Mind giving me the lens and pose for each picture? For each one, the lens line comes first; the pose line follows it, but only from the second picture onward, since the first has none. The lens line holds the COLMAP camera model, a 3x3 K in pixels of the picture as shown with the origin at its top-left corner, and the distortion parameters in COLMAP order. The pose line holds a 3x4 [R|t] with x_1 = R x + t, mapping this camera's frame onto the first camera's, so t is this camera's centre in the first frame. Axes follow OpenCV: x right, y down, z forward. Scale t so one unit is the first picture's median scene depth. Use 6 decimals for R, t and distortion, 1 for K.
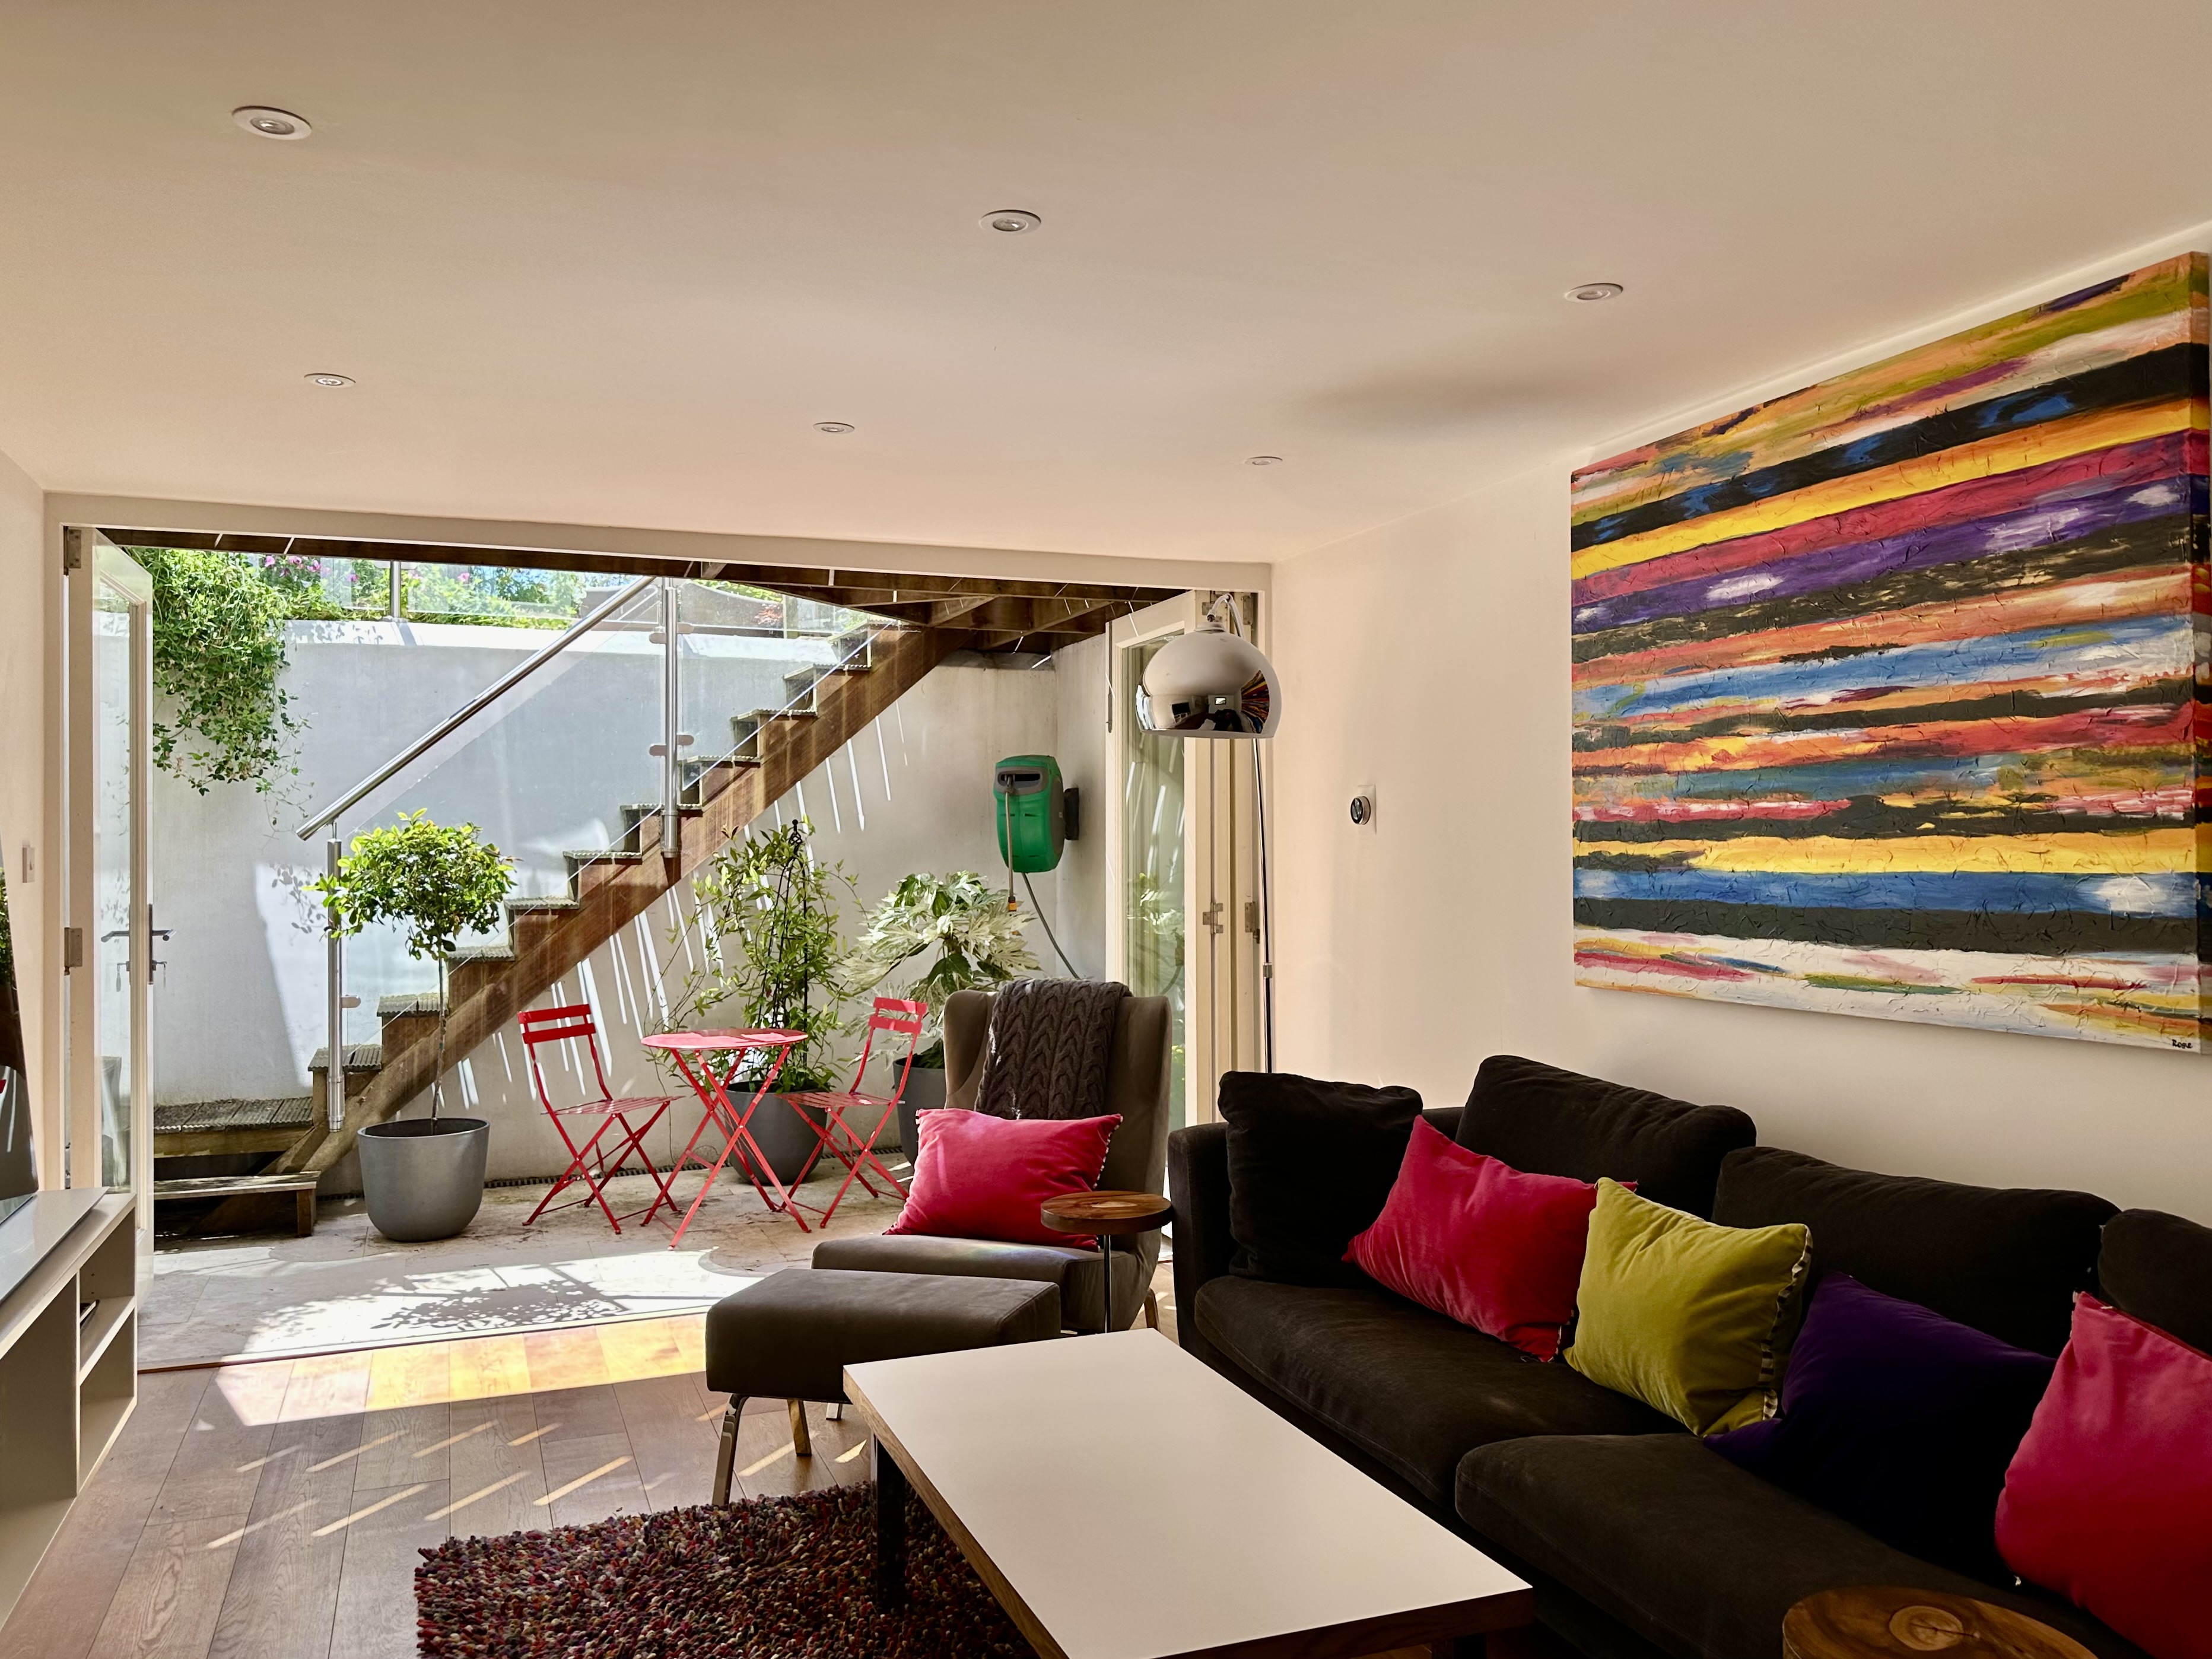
lens RADIAL K [[1546.5, 0, 1099.7], [0, 1546.5, 835.3], [0, 0, 1]] dist [0.042158, -0.005666]
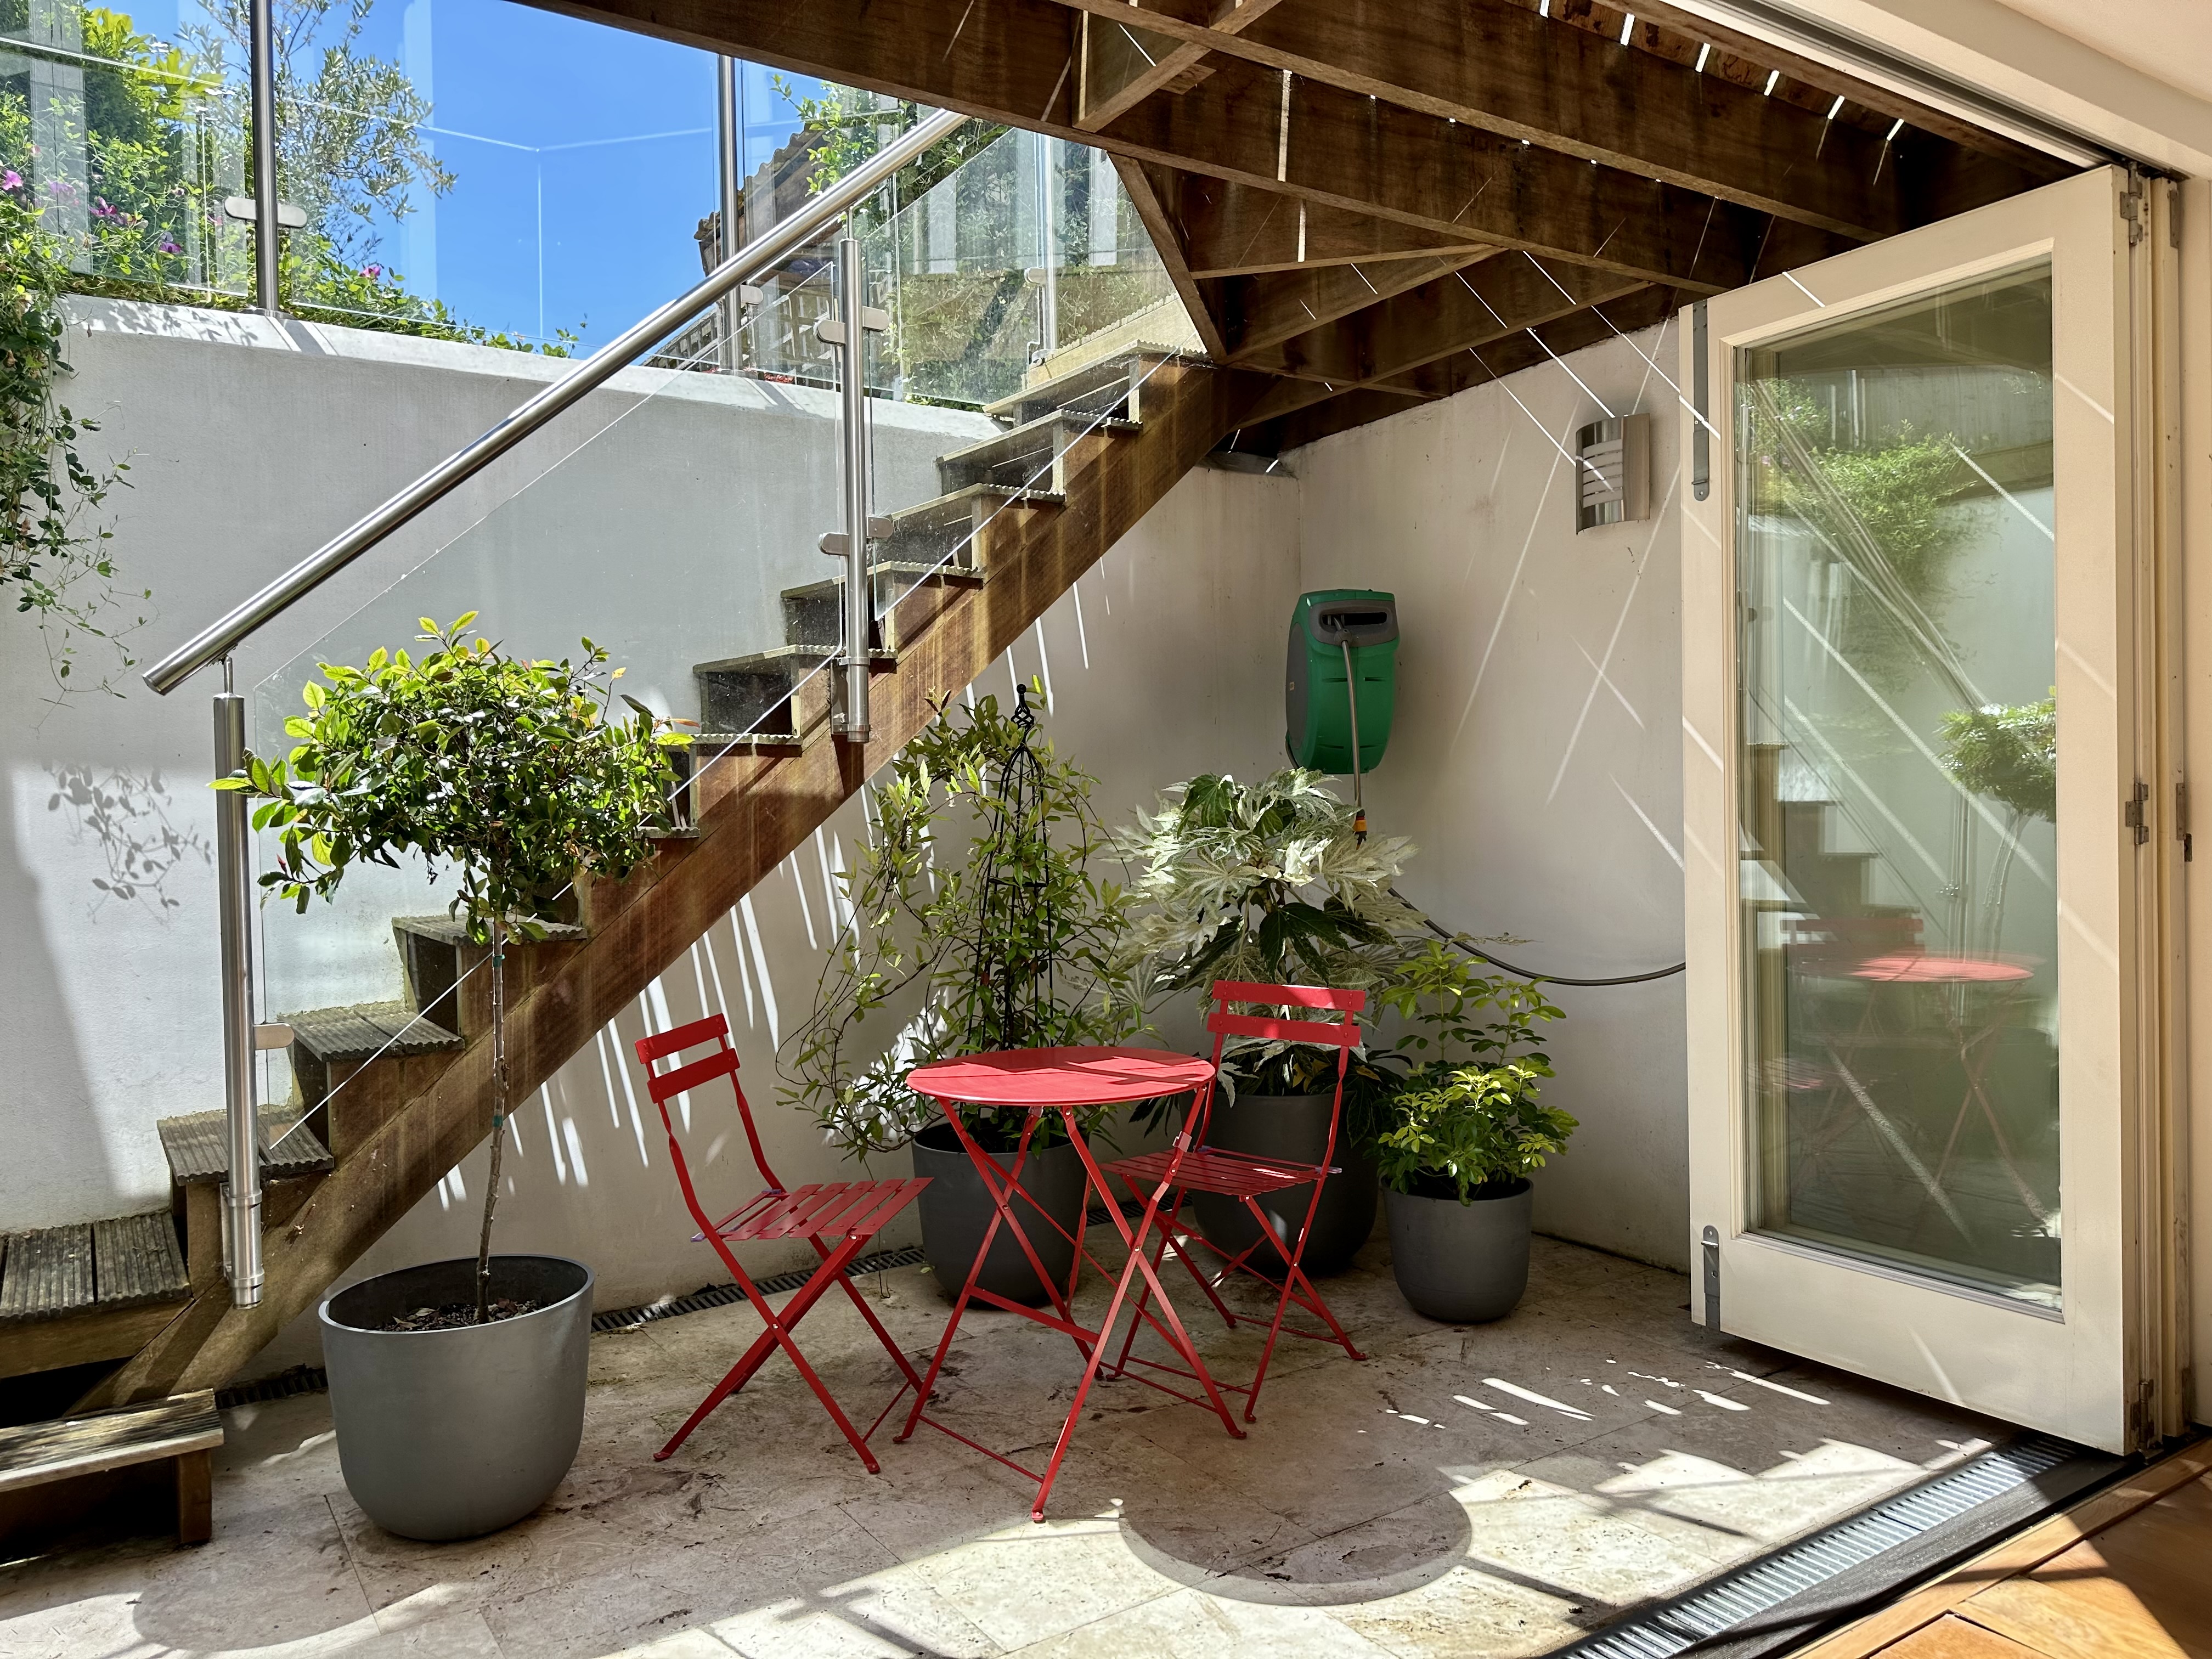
lens RADIAL K [[1546.5, 0, 1111.7], [0, 1546.5, 826.1], [0, 0, 1]] dist [0.042158, -0.005666]
pose [[0.984329, -0.019598, 0.175249, -0.279475], [0.016019, 0.999634, 0.021814, 0.032830], [-0.175613, -0.018665, 0.984282, 0.436706]]
